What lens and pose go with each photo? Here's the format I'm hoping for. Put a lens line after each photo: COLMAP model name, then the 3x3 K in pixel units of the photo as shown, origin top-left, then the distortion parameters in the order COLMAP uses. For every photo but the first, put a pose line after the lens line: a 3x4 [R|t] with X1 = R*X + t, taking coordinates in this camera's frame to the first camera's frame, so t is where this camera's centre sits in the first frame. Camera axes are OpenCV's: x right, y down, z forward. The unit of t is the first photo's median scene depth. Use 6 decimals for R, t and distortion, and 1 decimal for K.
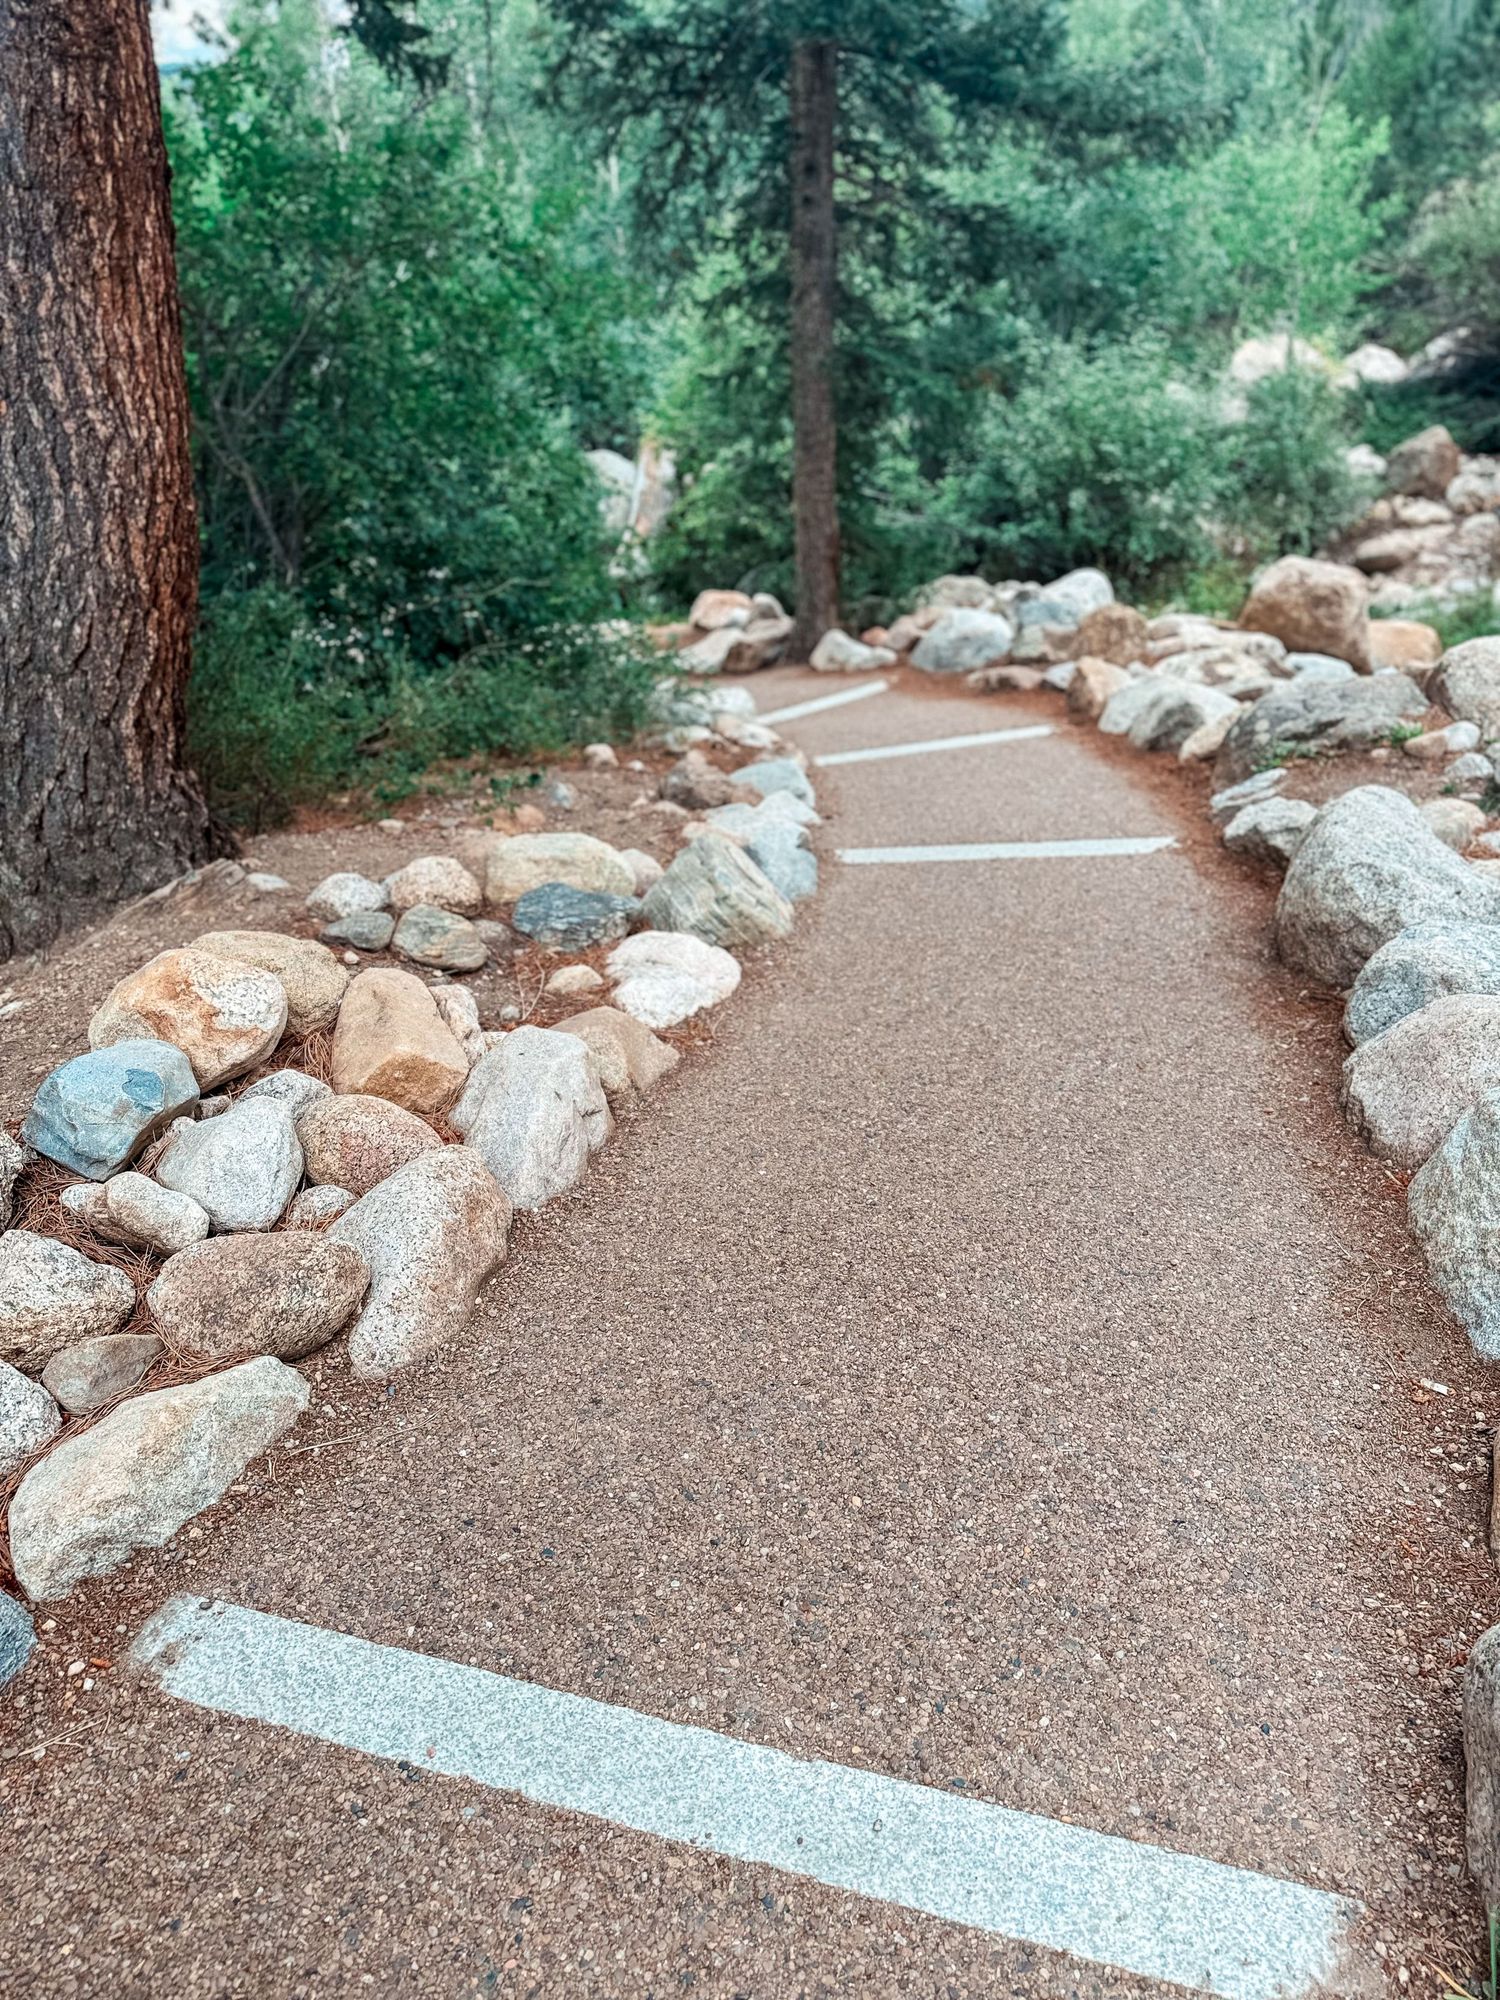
lens RADIAL K [[1390.9, 0, 758.7], [0, 1390.9, 1031.1], [0, 0, 1]] dist [0.076741, 0.003854]
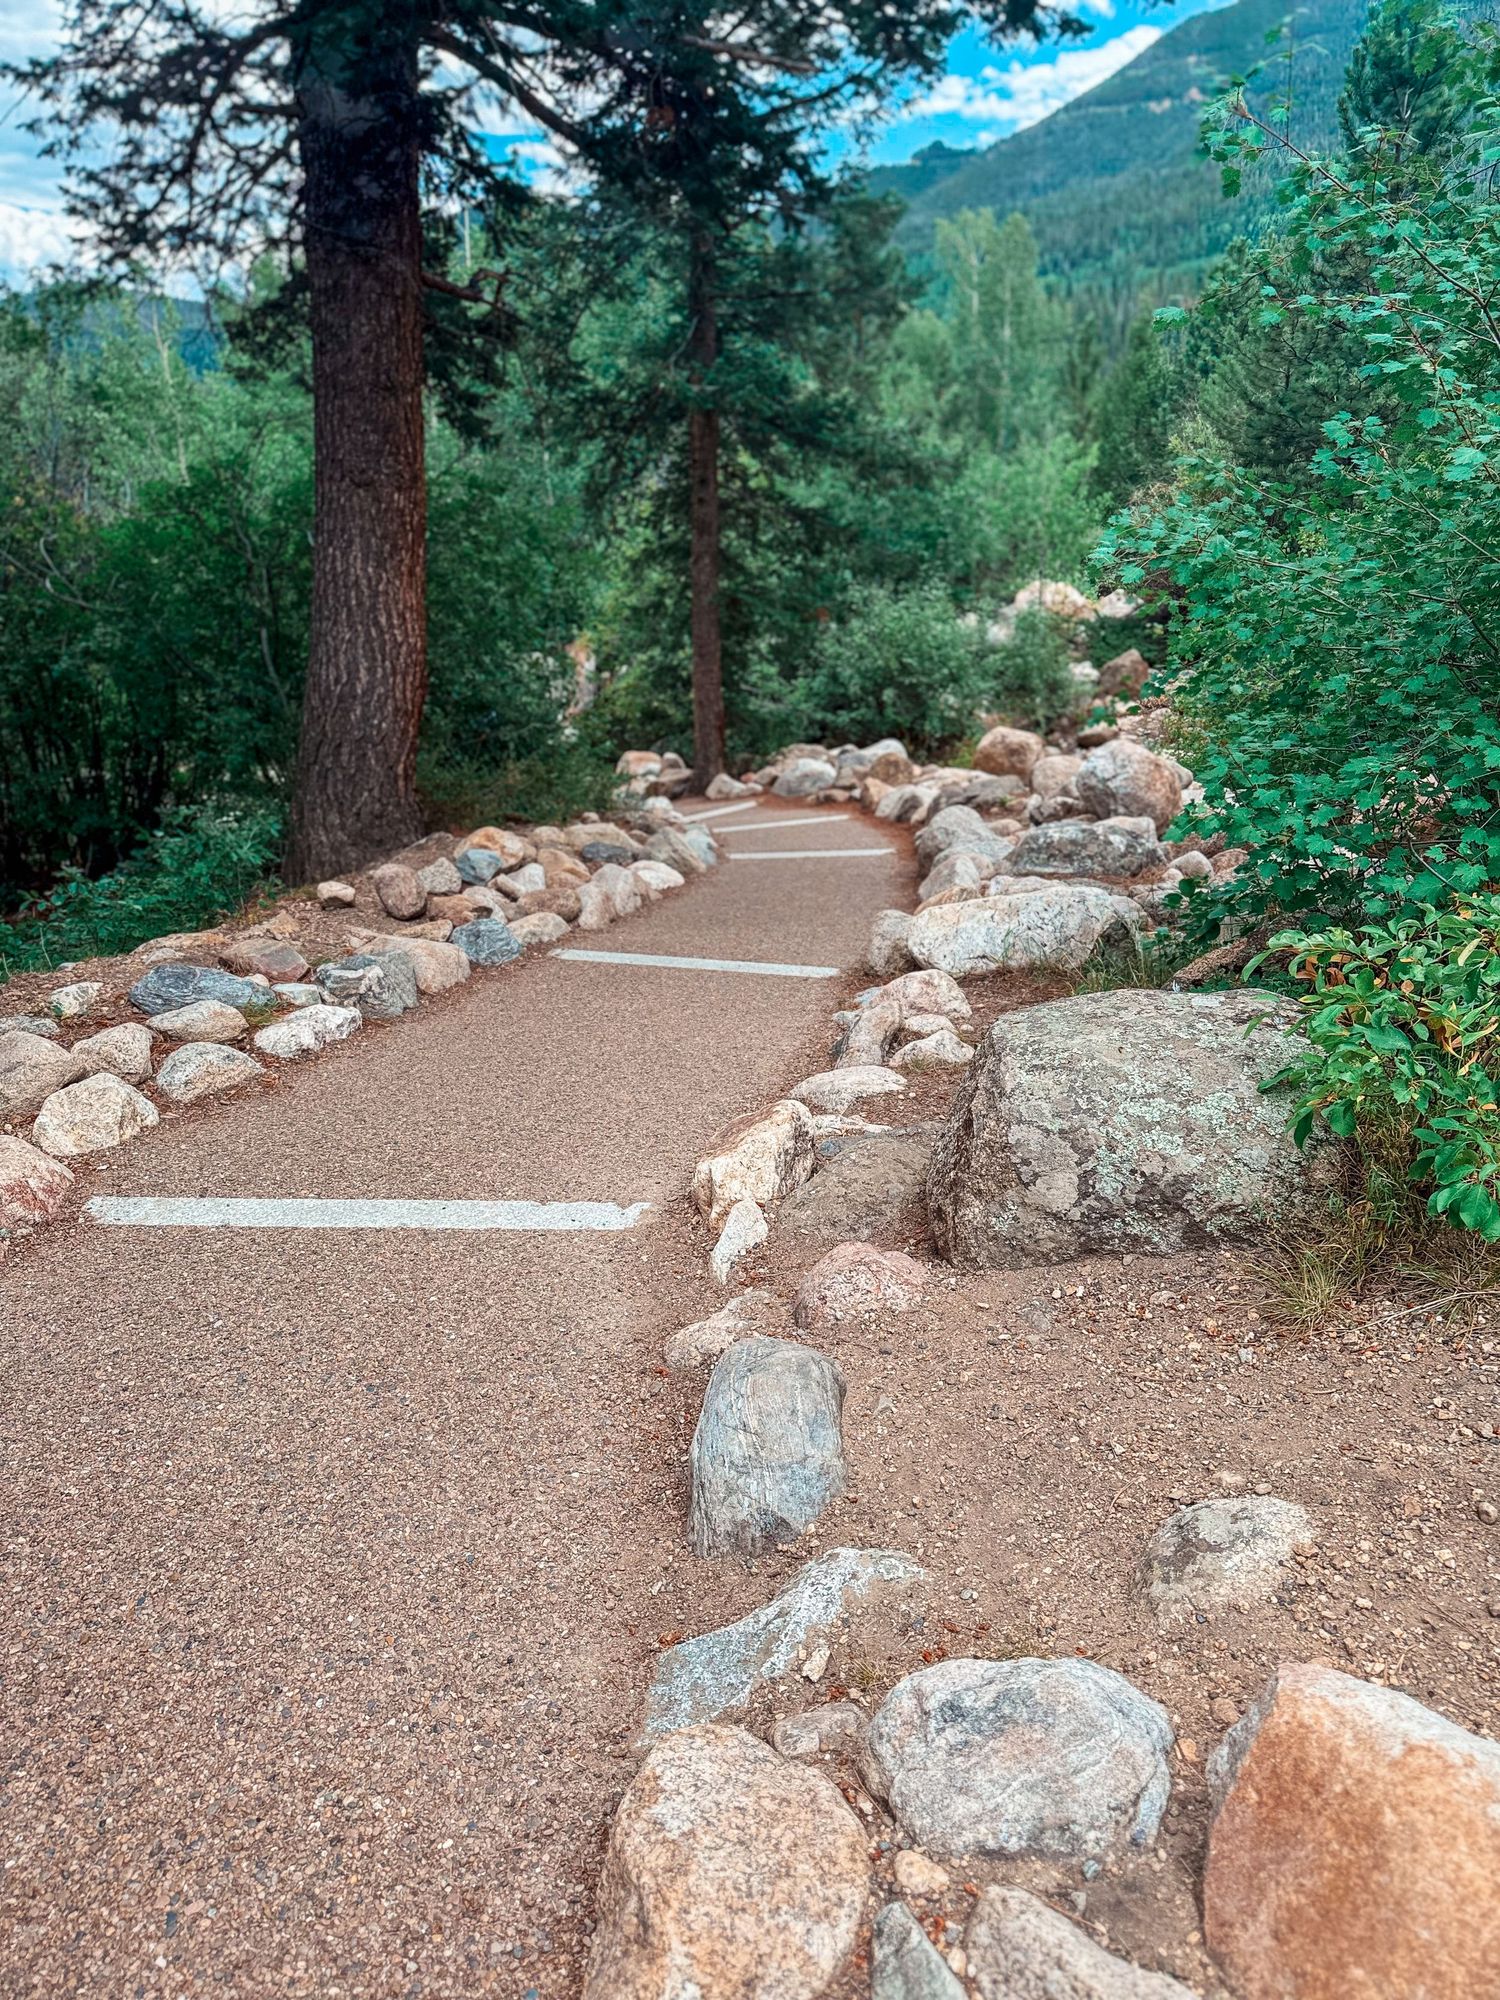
lens RADIAL K [[1397.2, 0, 750.0], [0, 1397.2, 1000.0], [0, 0, 1]] dist [0.369936, 0.000949]
pose [[0.997037, 0.004193, 0.076815, -0.027842], [0.007704, 0.988052, -0.153930, 0.169302], [-0.076542, 0.154065, 0.985091, -0.411541]]
